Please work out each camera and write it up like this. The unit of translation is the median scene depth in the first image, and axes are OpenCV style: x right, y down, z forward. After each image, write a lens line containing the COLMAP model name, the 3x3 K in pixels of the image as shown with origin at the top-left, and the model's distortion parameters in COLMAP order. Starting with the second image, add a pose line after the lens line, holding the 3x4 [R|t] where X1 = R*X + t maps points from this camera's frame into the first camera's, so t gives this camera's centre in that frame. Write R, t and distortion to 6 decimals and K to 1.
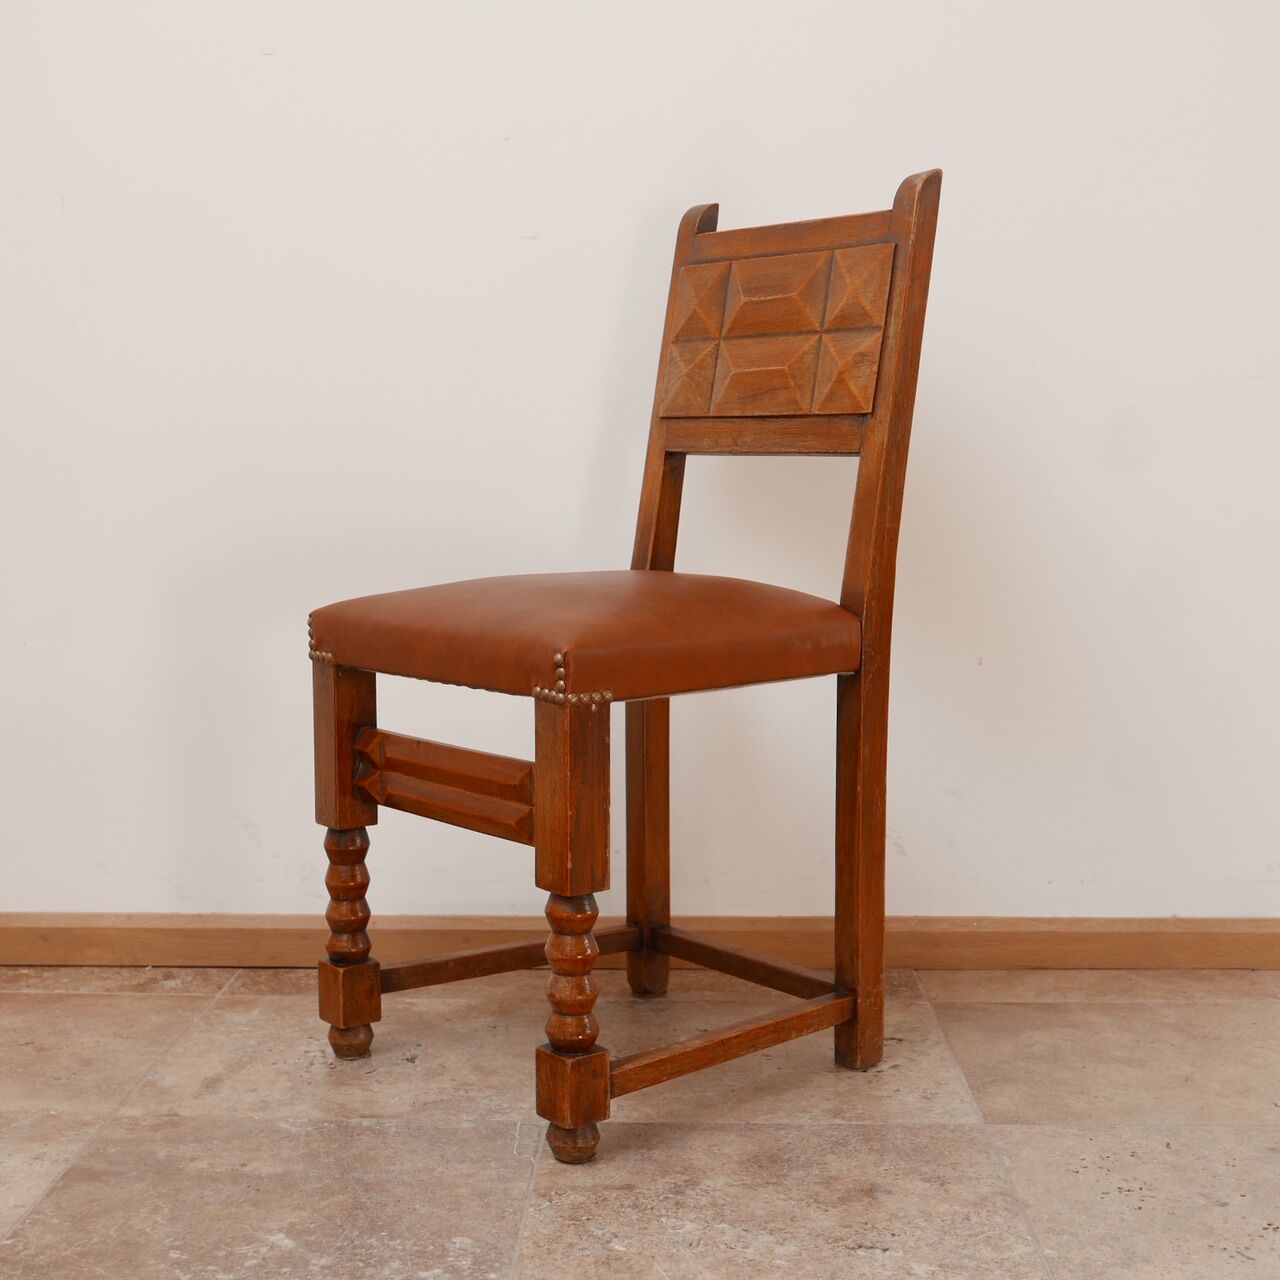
lens RADIAL K [[1921.4, 0, 637.3], [0, 1921.4, 641.1], [0, 0, 1]] dist [-0.012130, -0.053267]
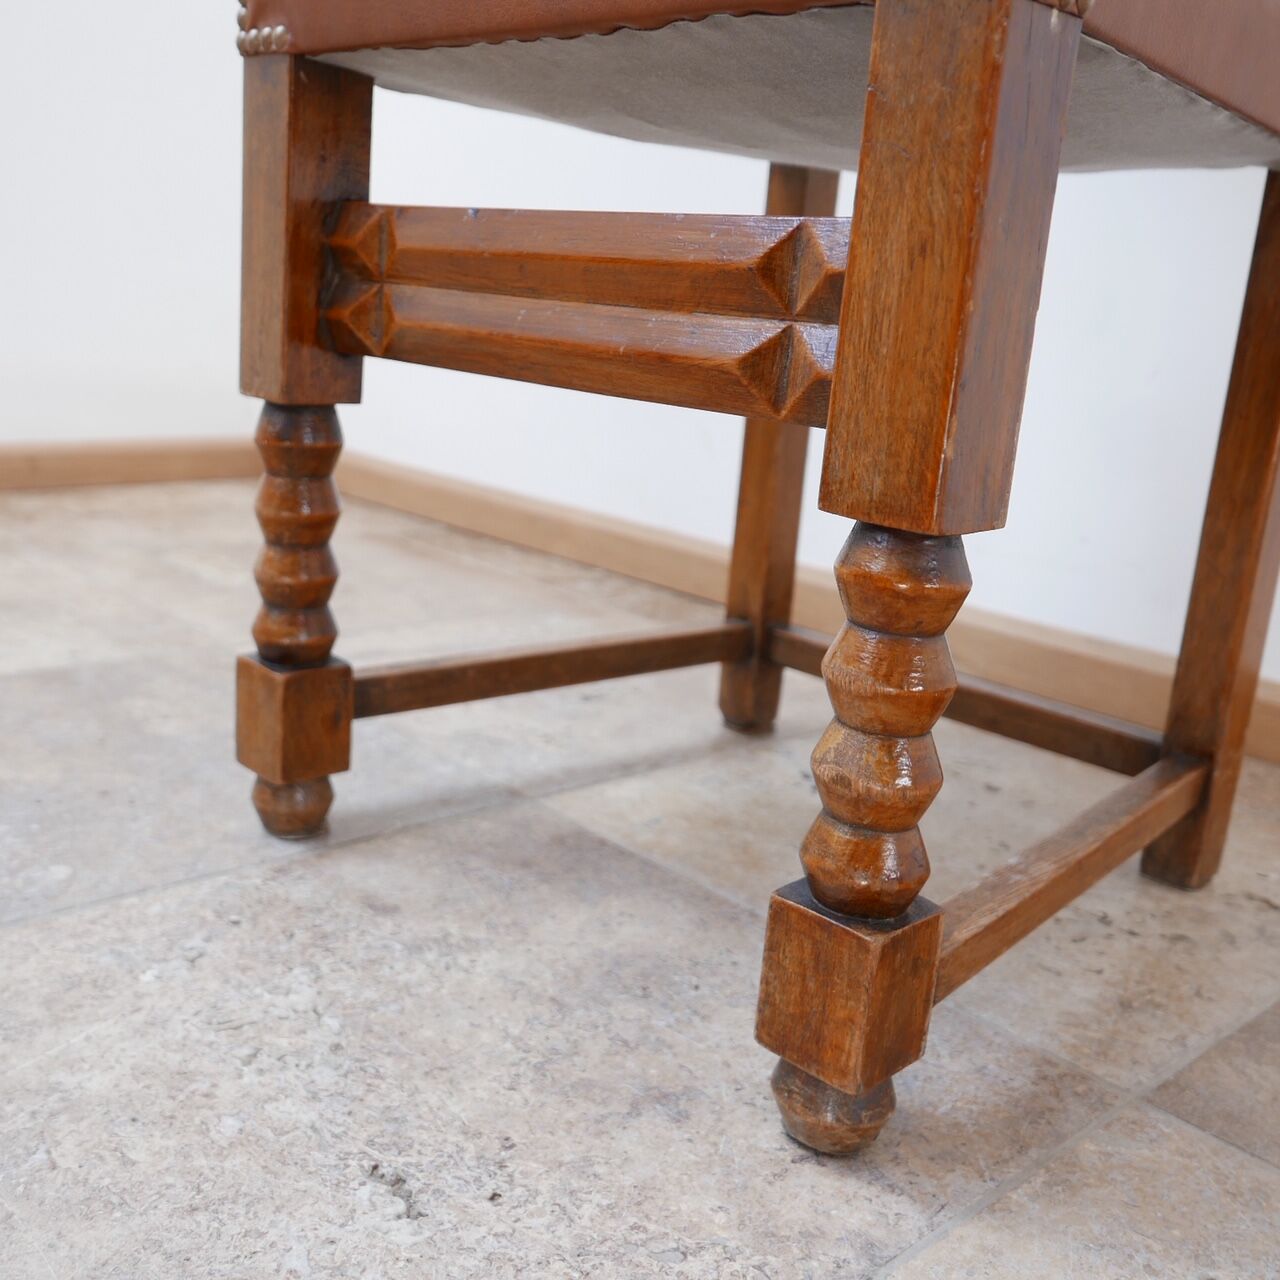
lens RADIAL K [[1395.8, 0, 640.1], [0, 1395.8, 637.5], [0, 0, 1]] dist [-0.028819, 0.016843]
pose [[0.990176, 0.050350, 0.130450, -0.107834], [-0.069485, 0.986759, 0.146558, 0.098265], [-0.121343, -0.154182, 0.980563, 0.619005]]
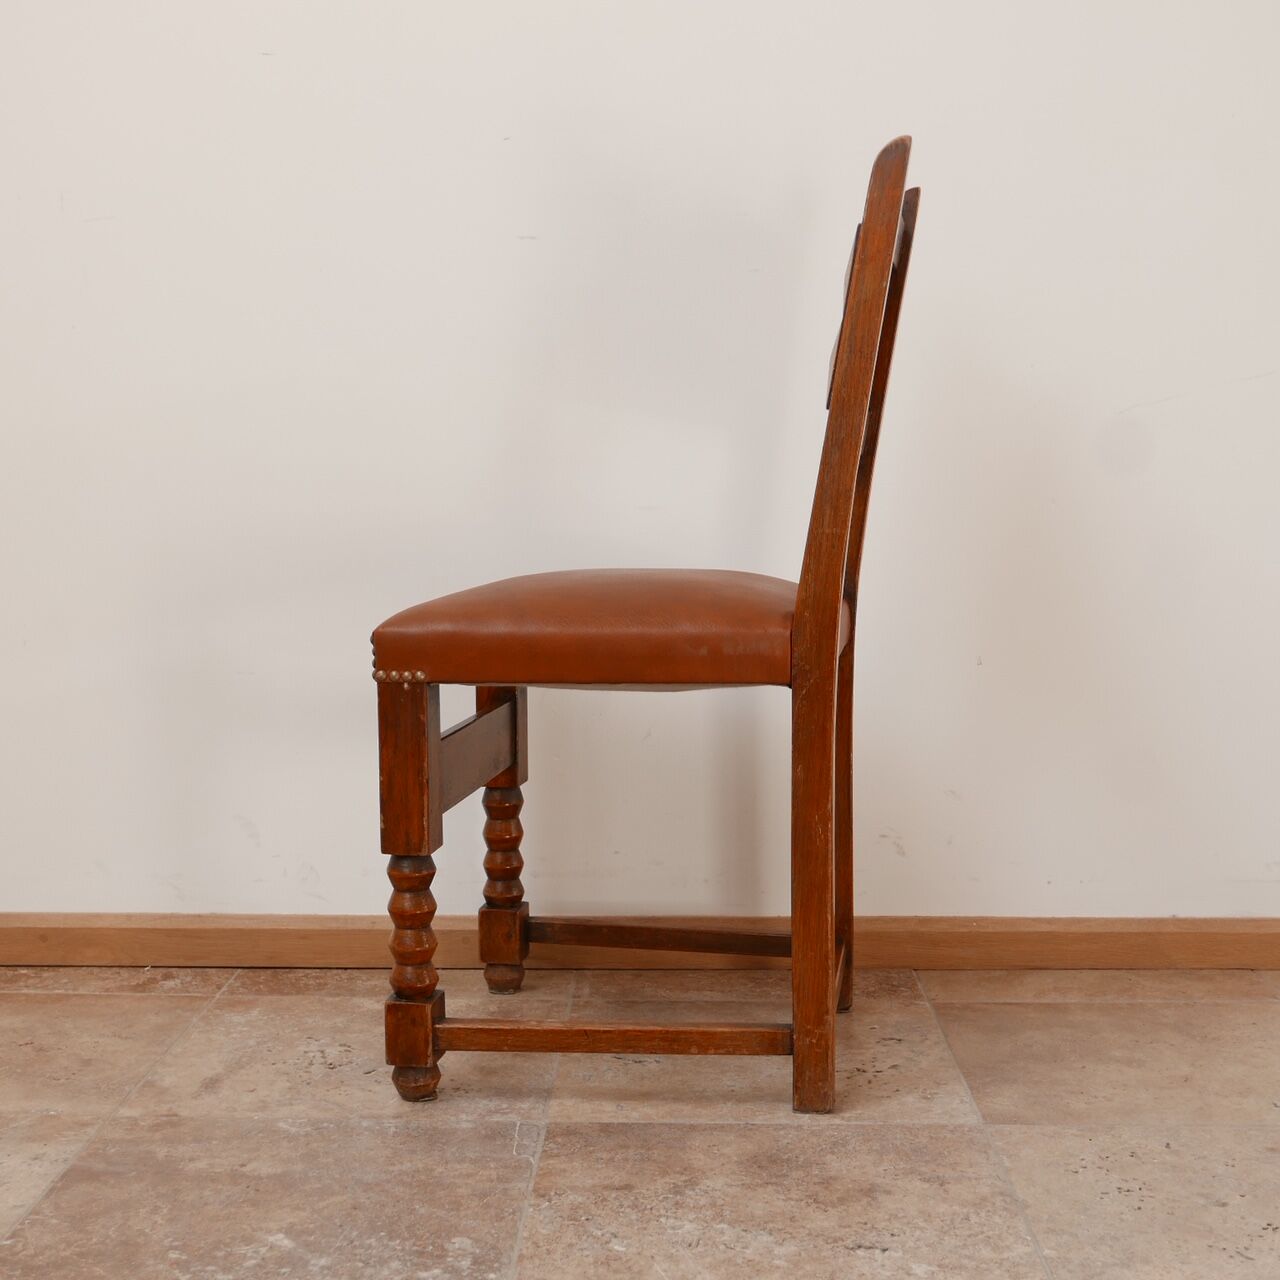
lens RADIAL K [[1921.4, 0, 637.3], [0, 1921.4, 641.1], [0, 0, 1]] dist [-0.012130, -0.053267]
pose [[0.615661, -0.074579, 0.784474, -0.766541], [0.074759, 0.996549, 0.036069, -0.043375], [-0.784457, 0.036440, 0.619111, 0.438245]]
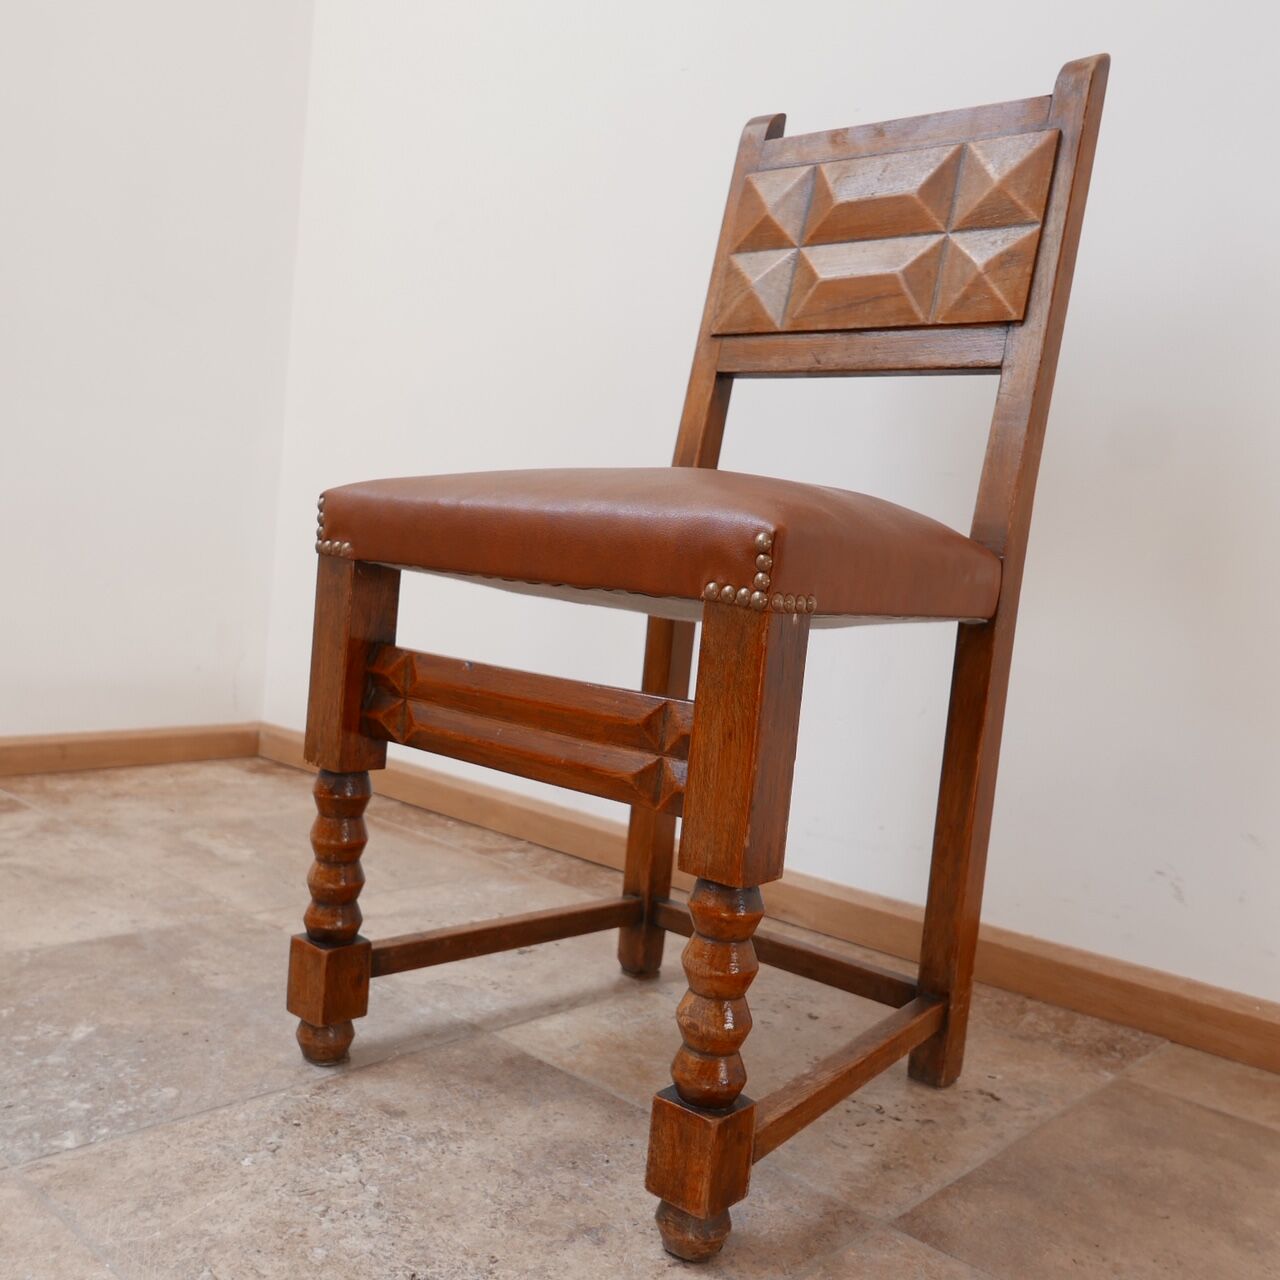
lens RADIAL K [[1273.4, 0, 641.9], [0, 1273.4, 643.8], [0, 0, 1]] dist [-0.028708, 0.015310]
pose [[0.977328, 0.075756, 0.197713, -0.140915], [-0.072270, 0.997077, -0.024801, 0.049993], [-0.199014, 0.009950, 0.979946, 0.470476]]
